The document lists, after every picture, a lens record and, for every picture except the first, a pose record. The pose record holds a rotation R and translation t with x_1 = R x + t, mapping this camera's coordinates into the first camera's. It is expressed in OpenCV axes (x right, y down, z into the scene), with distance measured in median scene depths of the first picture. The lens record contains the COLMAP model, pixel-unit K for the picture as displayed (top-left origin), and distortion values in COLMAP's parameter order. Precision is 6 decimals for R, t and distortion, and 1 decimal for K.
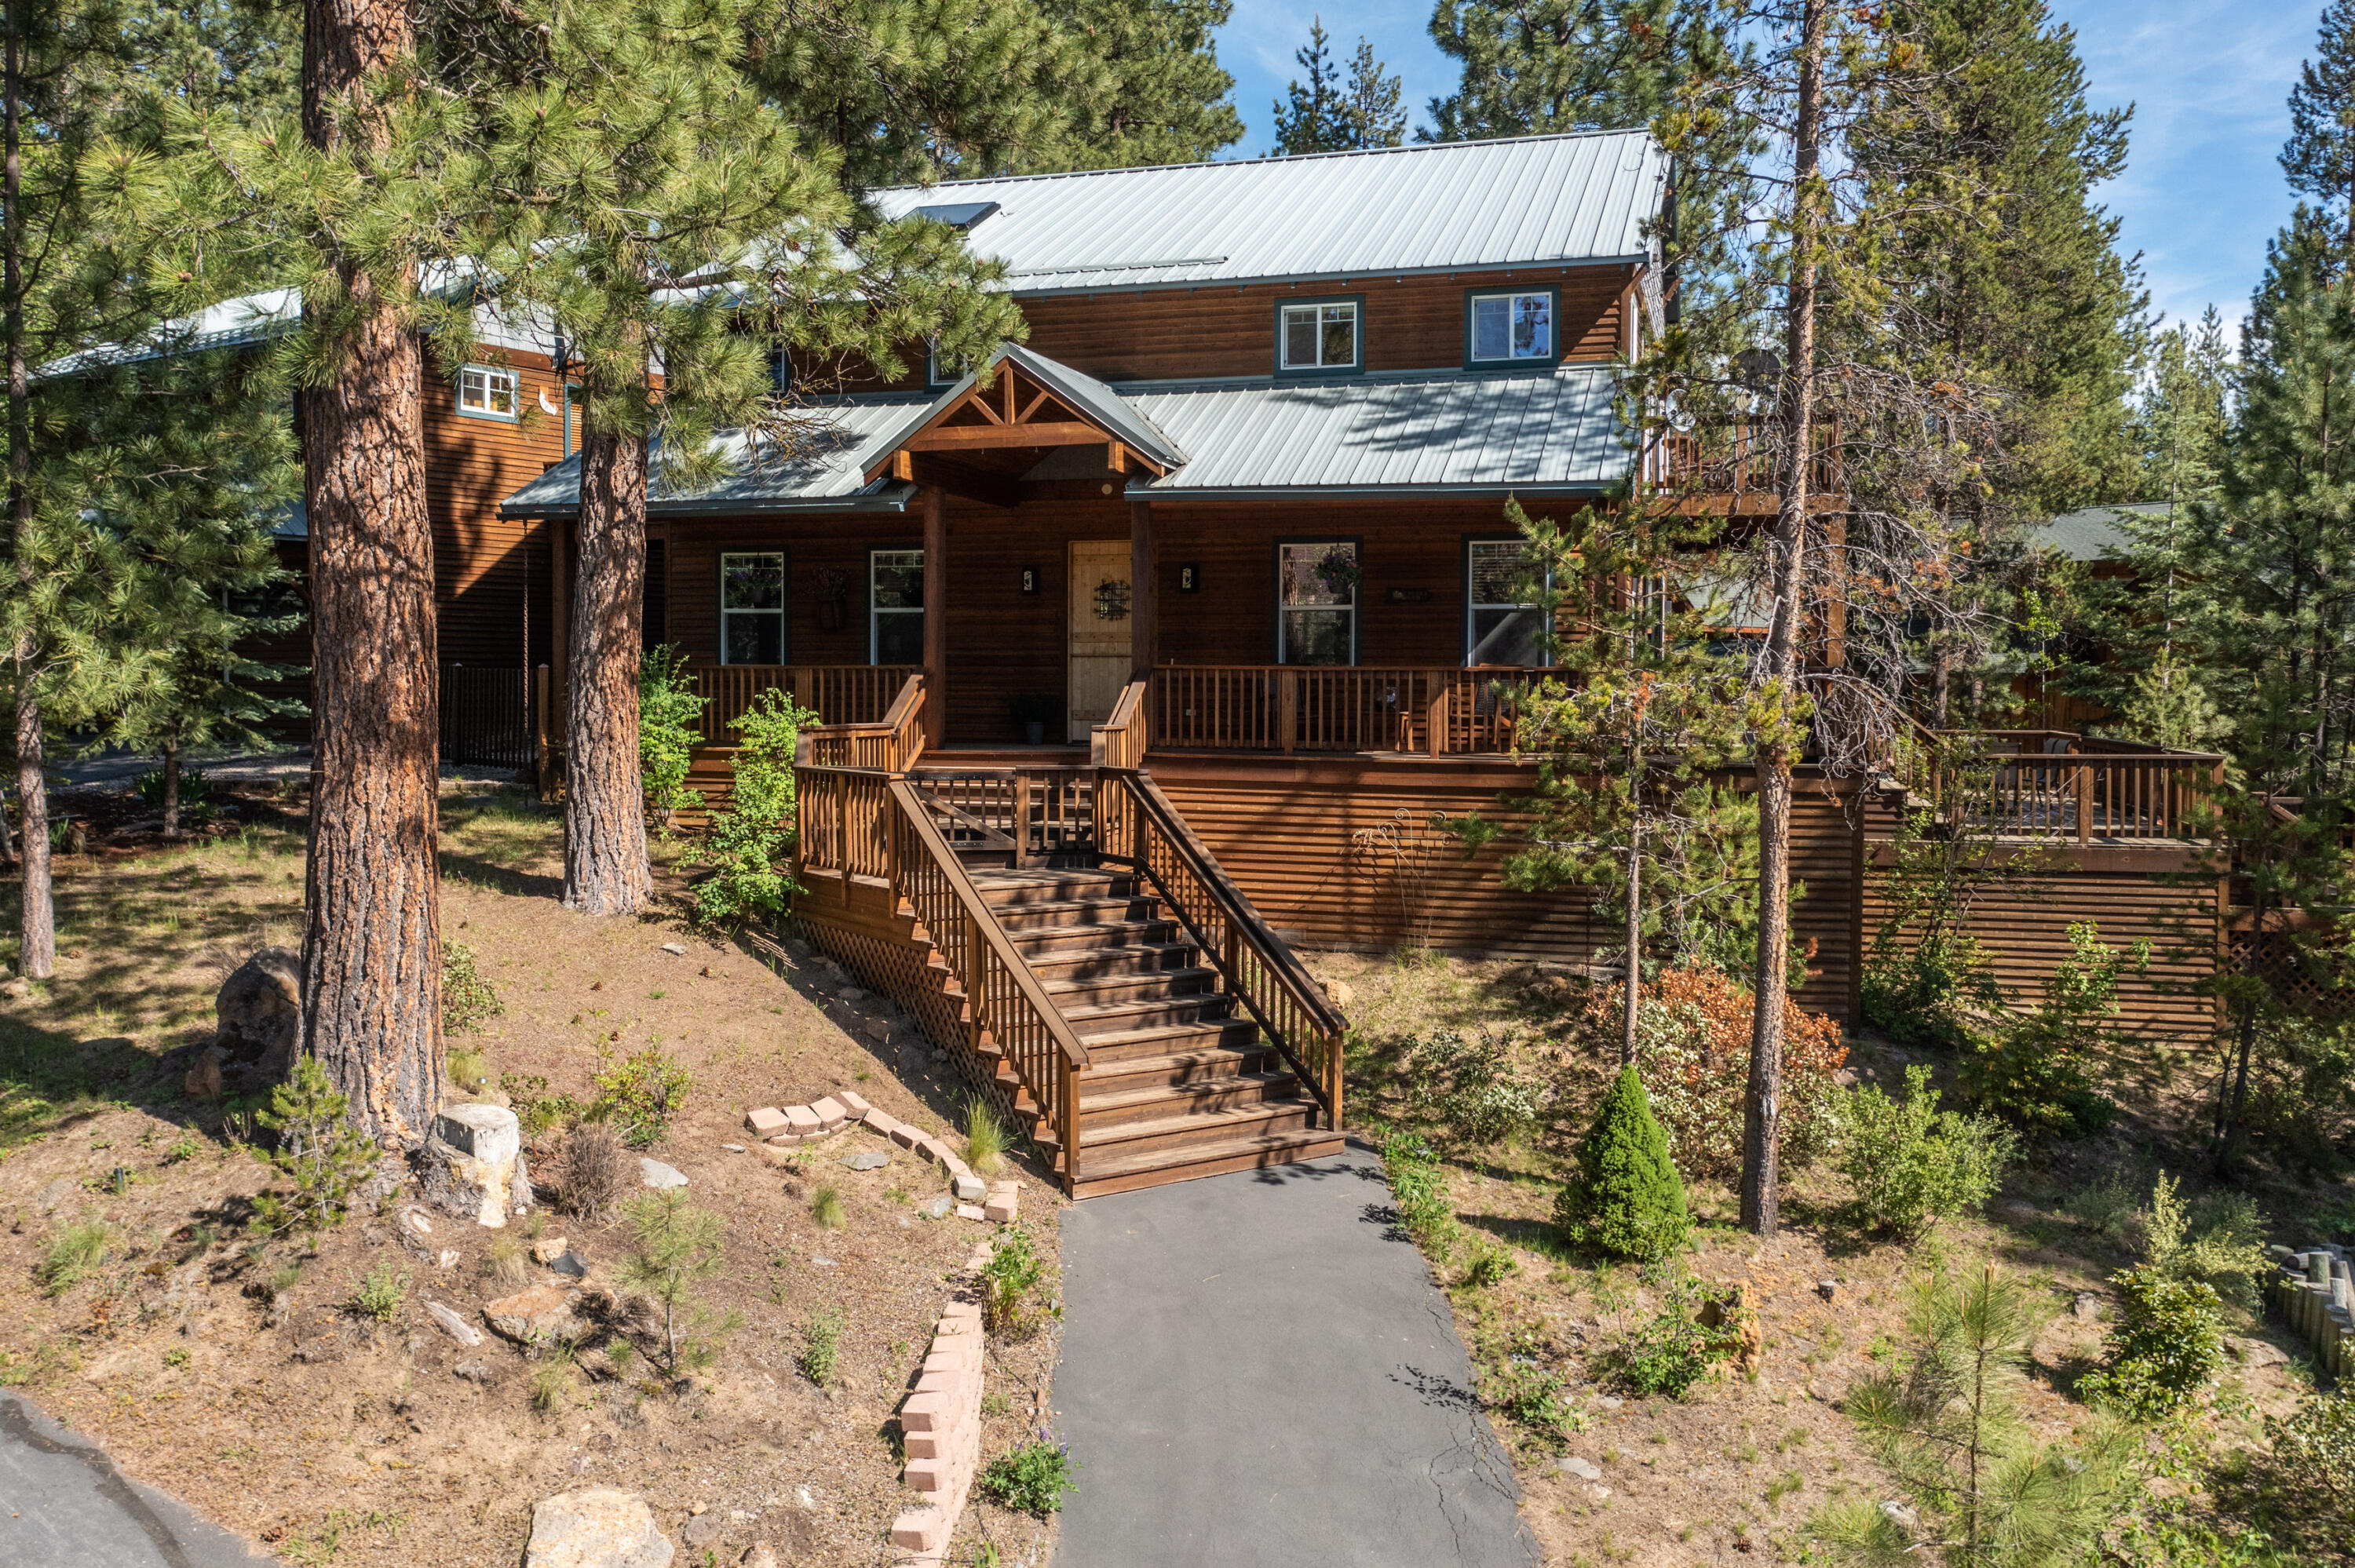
lens RADIAL K [[1794.1, 0, 1177.5], [0, 1794.1, 784.0], [0, 0, 1]] dist [0.000896, 0.000999]
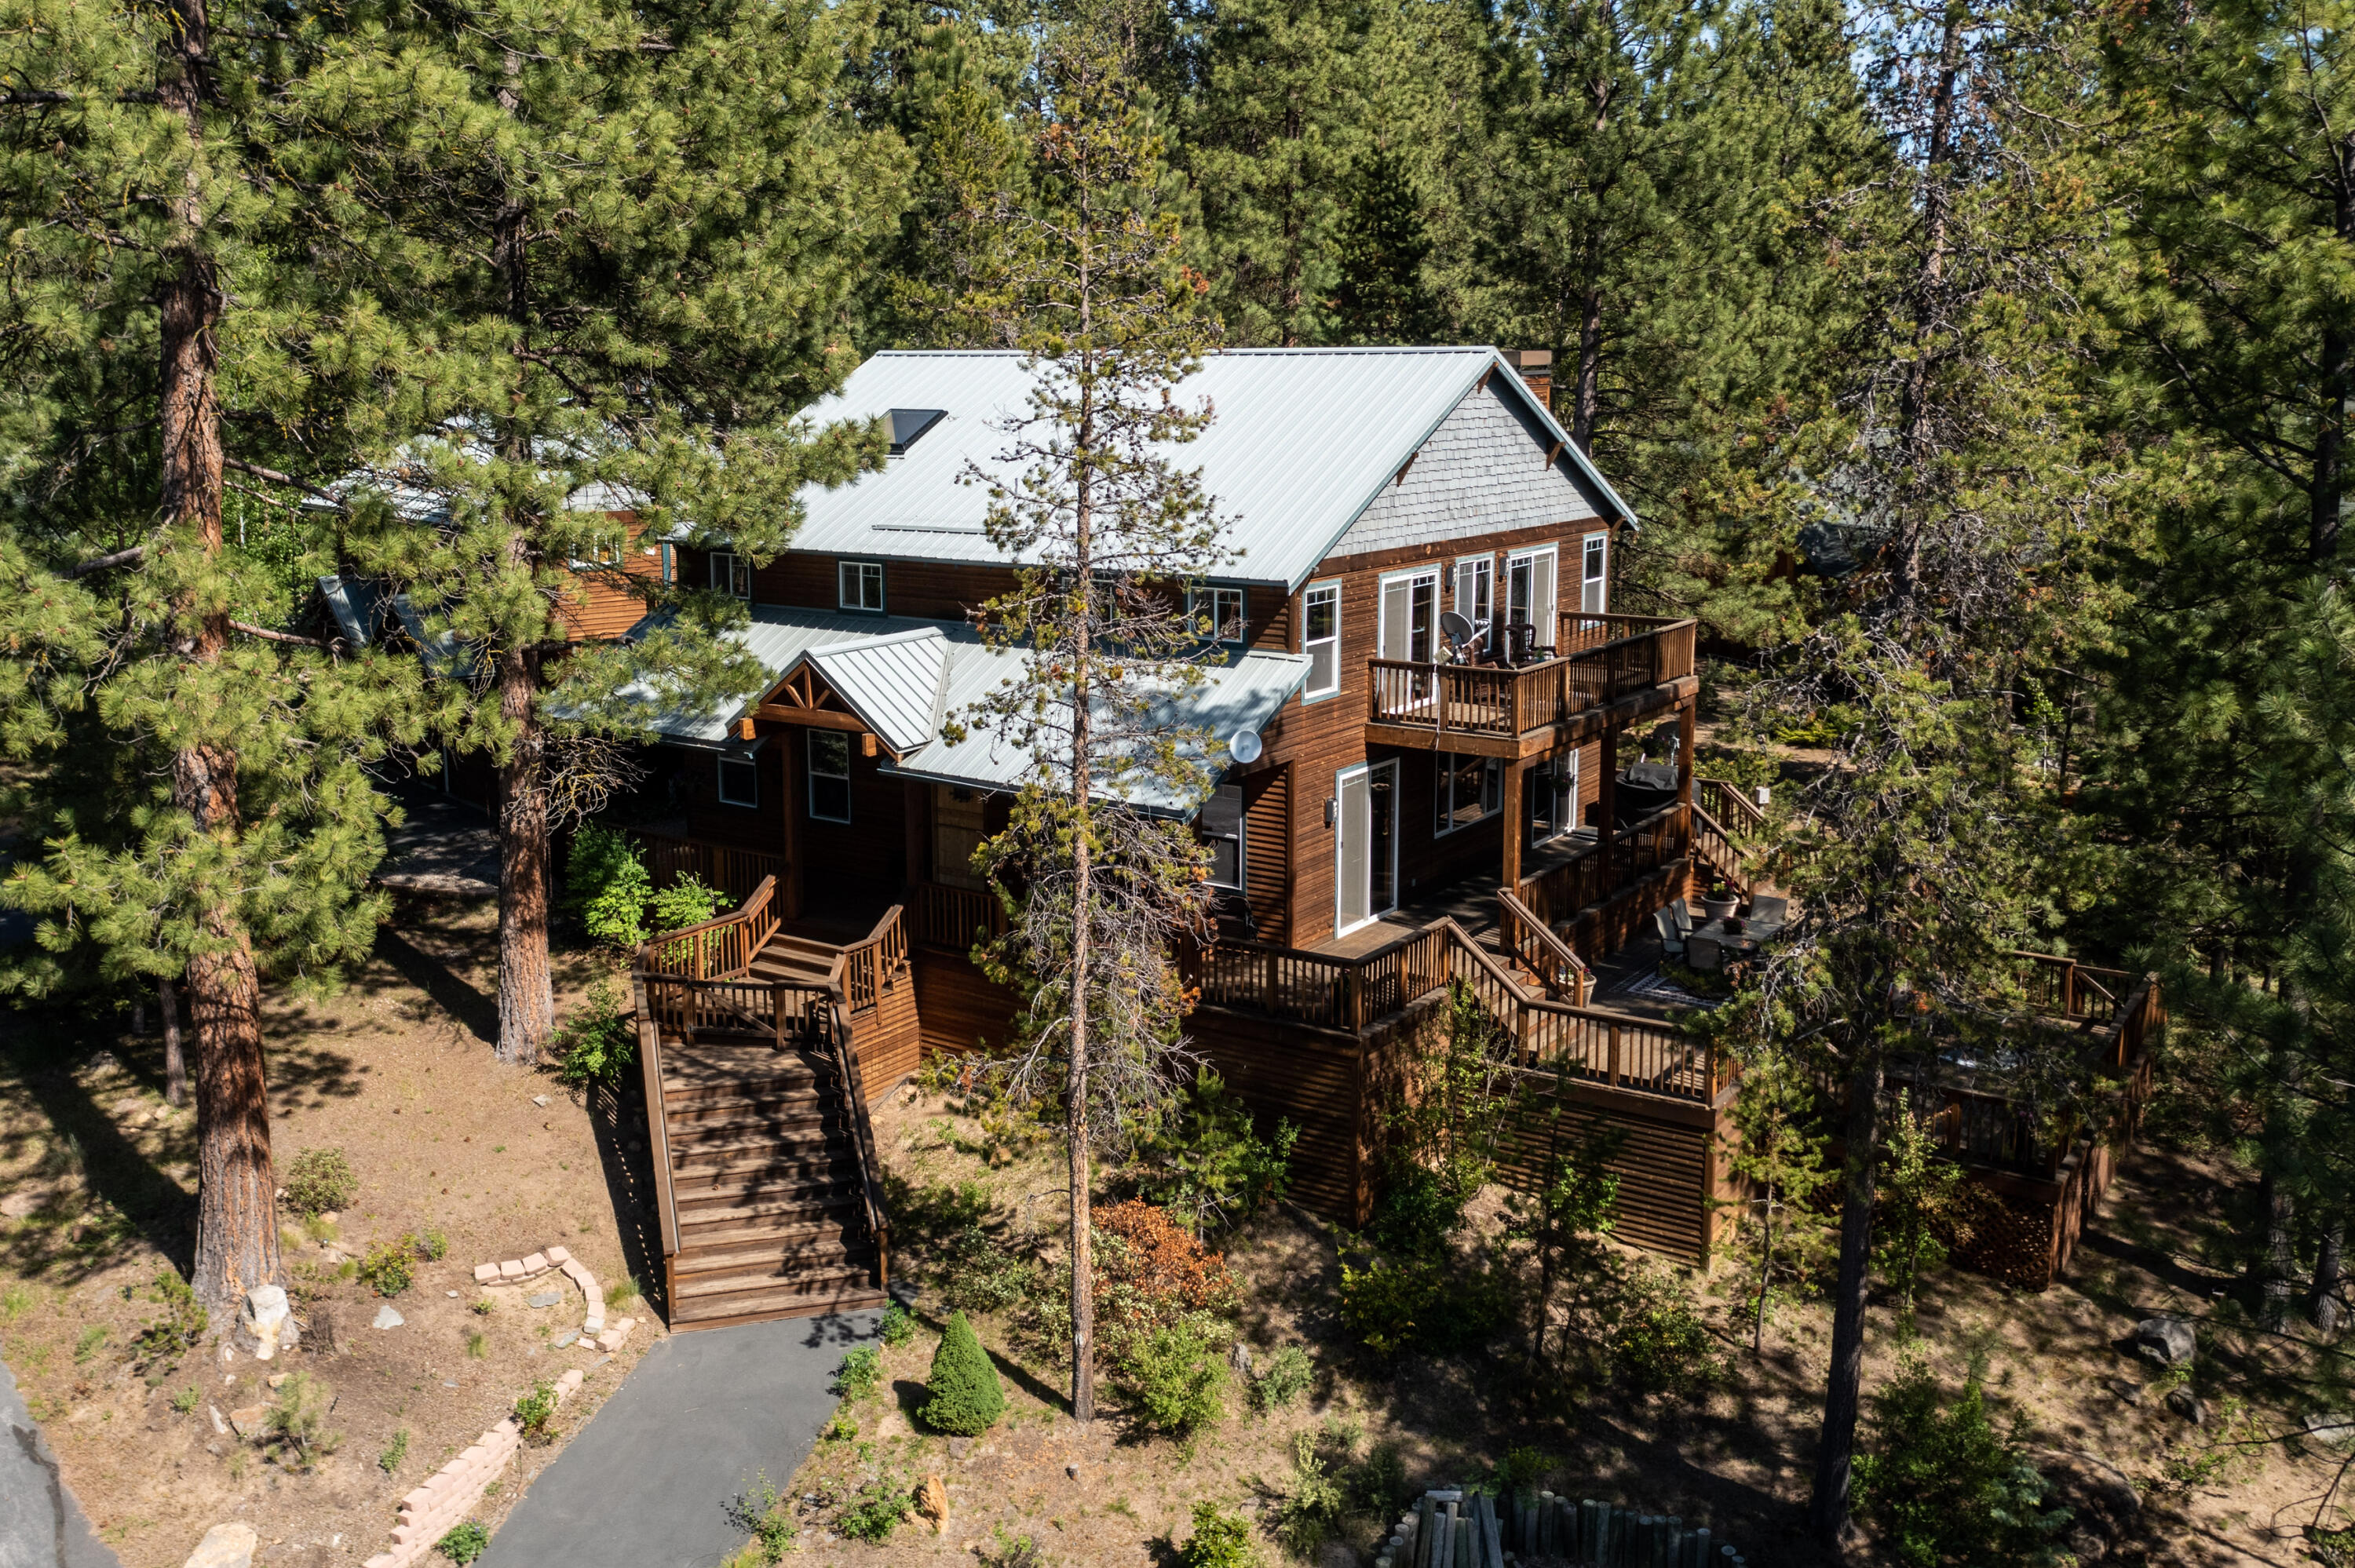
lens RADIAL K [[1953.1, 0, 1177.5], [0, 1953.1, 784.0], [0, 0, 1]] dist [0.002335, 0.000634]
pose [[0.951501, 0.056442, -0.302423, 0.867488], [-0.009278, 0.987844, 0.155172, -0.525491], [0.307505, -0.144840, 0.940458, -0.432289]]
